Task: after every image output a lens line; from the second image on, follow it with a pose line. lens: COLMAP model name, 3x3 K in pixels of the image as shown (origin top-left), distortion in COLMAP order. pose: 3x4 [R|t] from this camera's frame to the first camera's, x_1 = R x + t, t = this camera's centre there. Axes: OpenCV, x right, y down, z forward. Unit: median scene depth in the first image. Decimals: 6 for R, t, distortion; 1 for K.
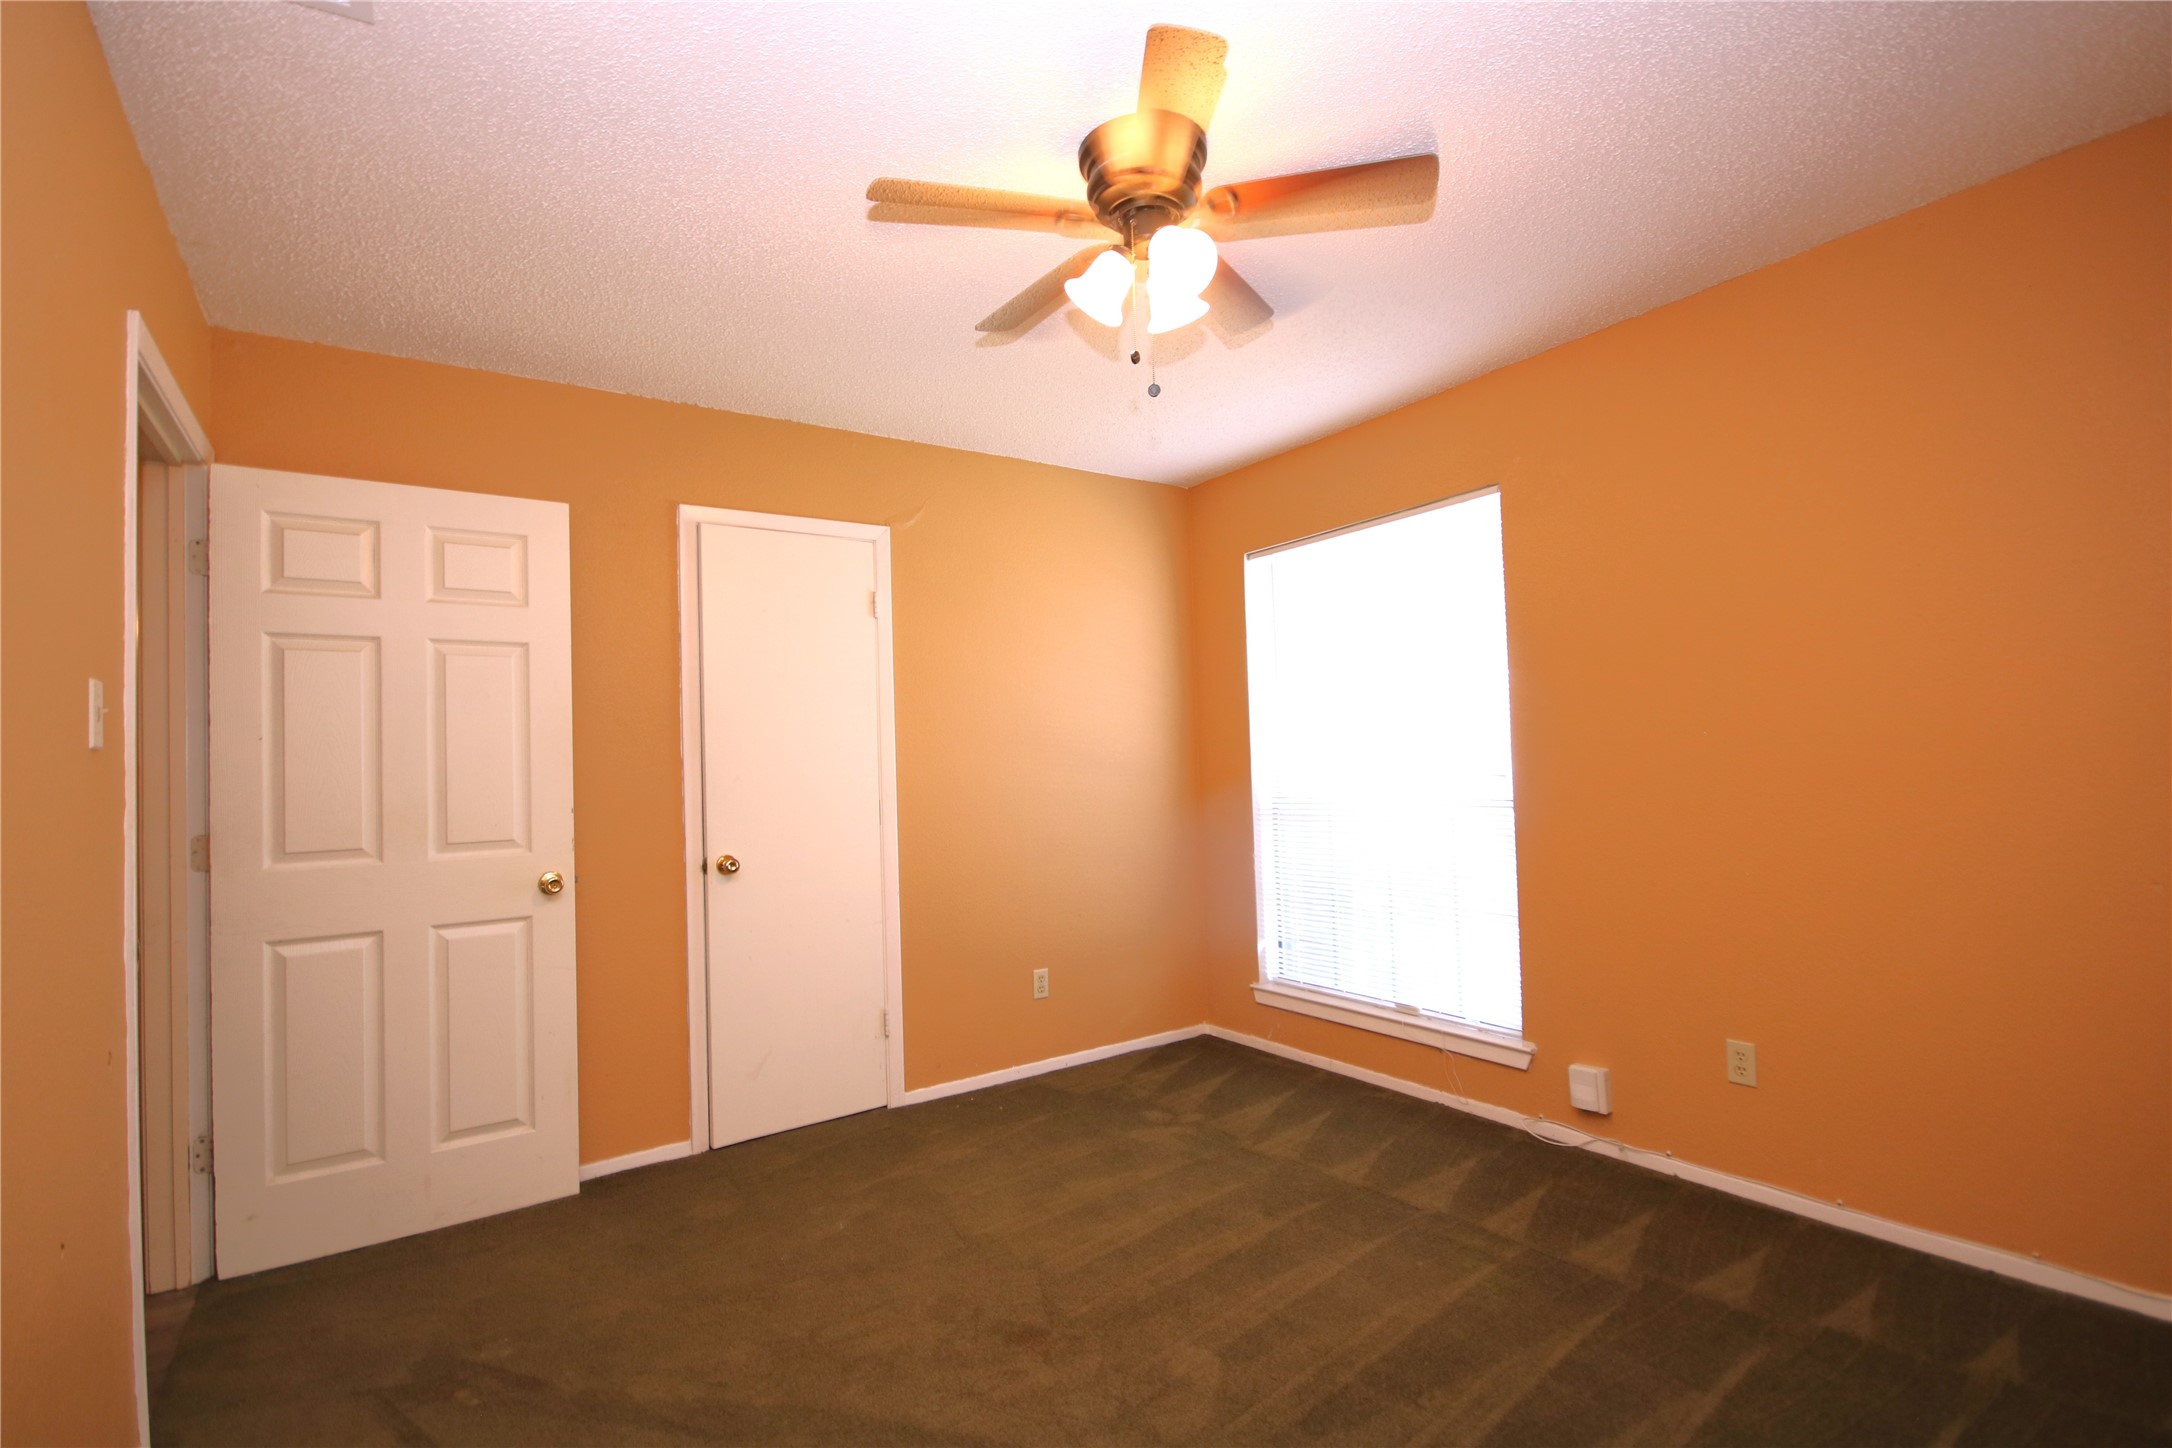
lens RADIAL K [[1011.5, 0, 1086.0], [0, 1011.5, 724.0], [0, 0, 1]] dist [0.000004, 0.000114]
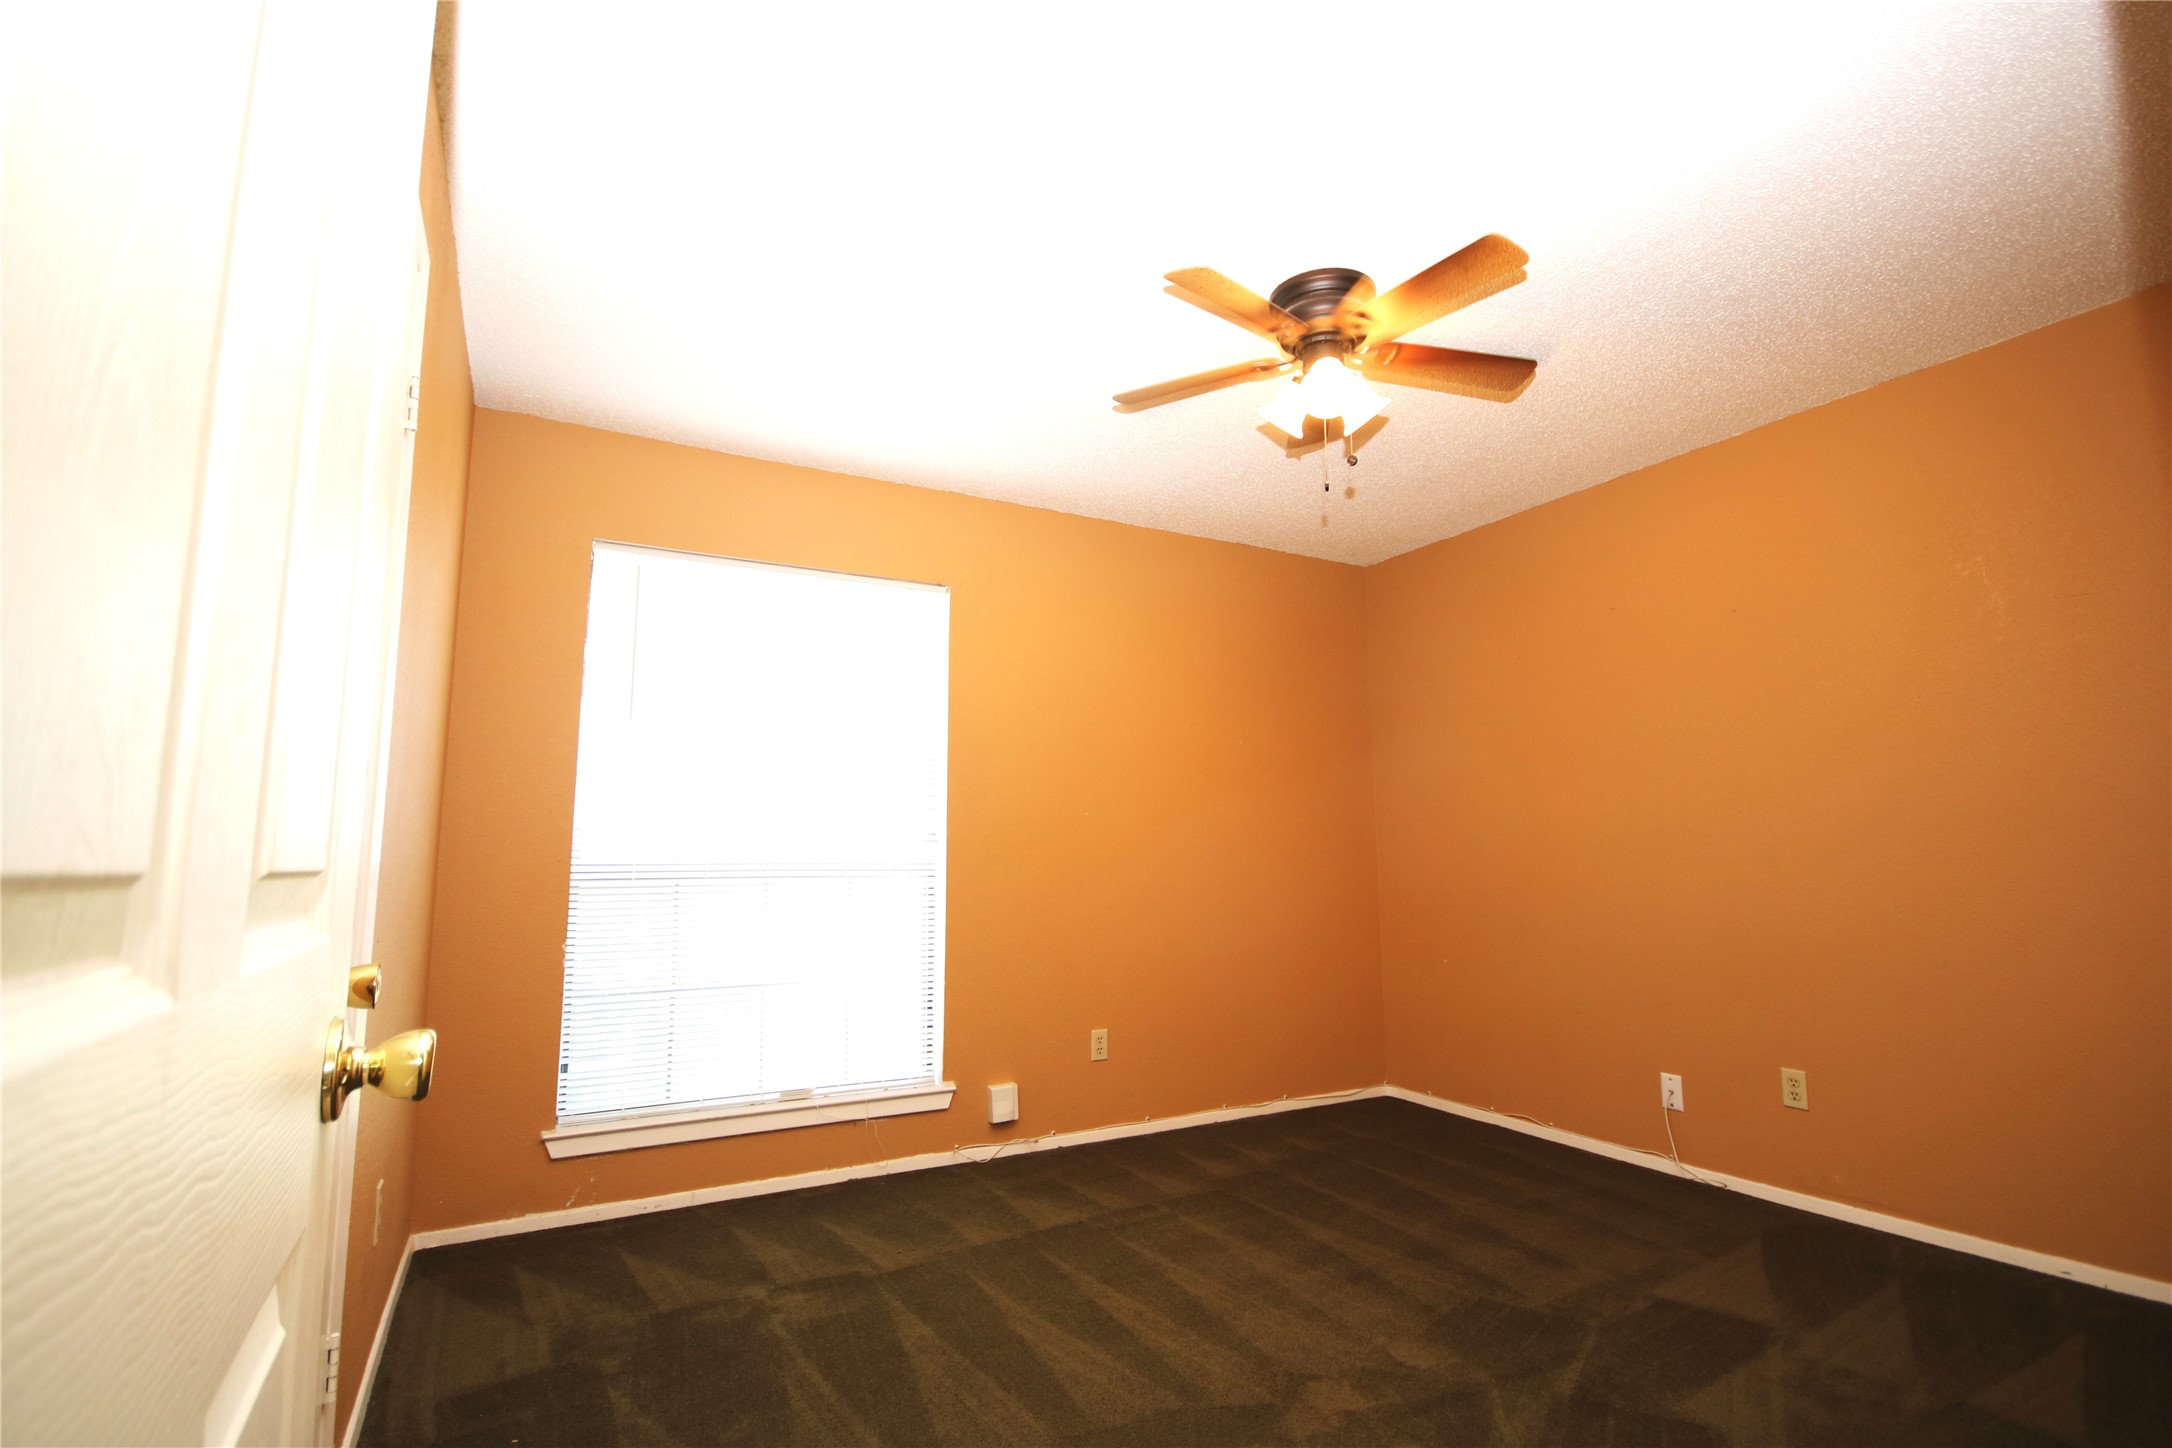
lens RADIAL K [[1011.5, 0, 1086.0], [0, 1011.5, 724.0], [0, 0, 1]] dist [0.000004, 0.000114]
pose [[0.098738, 0.173060, 0.979950, -0.695241], [-0.033599, 0.984780, -0.170528, 0.113038], [-0.994546, -0.016087, 0.103050, 0.741070]]
